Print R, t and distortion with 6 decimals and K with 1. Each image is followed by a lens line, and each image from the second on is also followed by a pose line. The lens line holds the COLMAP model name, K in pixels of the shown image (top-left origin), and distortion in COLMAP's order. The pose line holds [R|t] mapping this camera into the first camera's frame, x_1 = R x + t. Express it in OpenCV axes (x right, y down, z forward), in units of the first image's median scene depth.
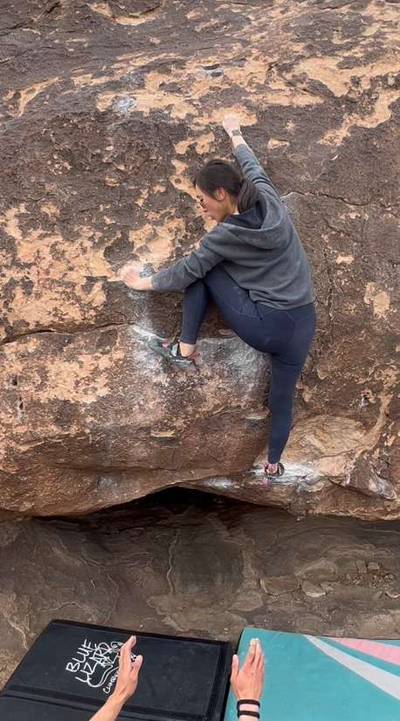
lens RADIAL K [[596.6, 0, 258.3], [0, 596.6, 367.8], [0, 0, 1]] dist [-0.003231, 0.005547]
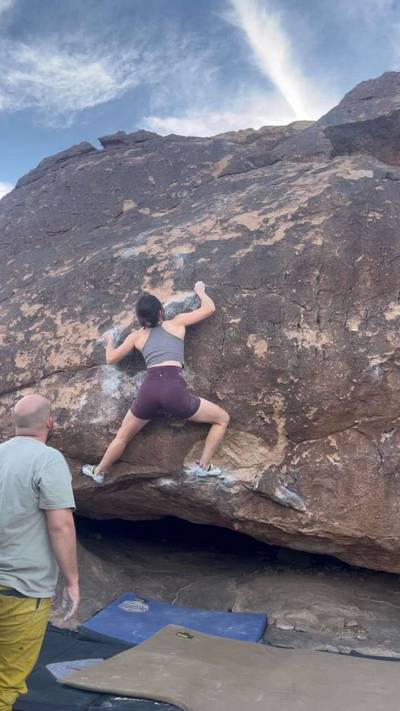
lens RADIAL K [[603.3, 0, 193.3], [0, 603.3, 355.8], [0, 0, 1]] dist [0.105353, -0.152692]
pose [[0.909641, -0.068908, -0.409639, 0.687660], [-0.074414, 0.943161, -0.323898, 0.421537], [0.408675, 0.325114, 0.852810, -0.346972]]
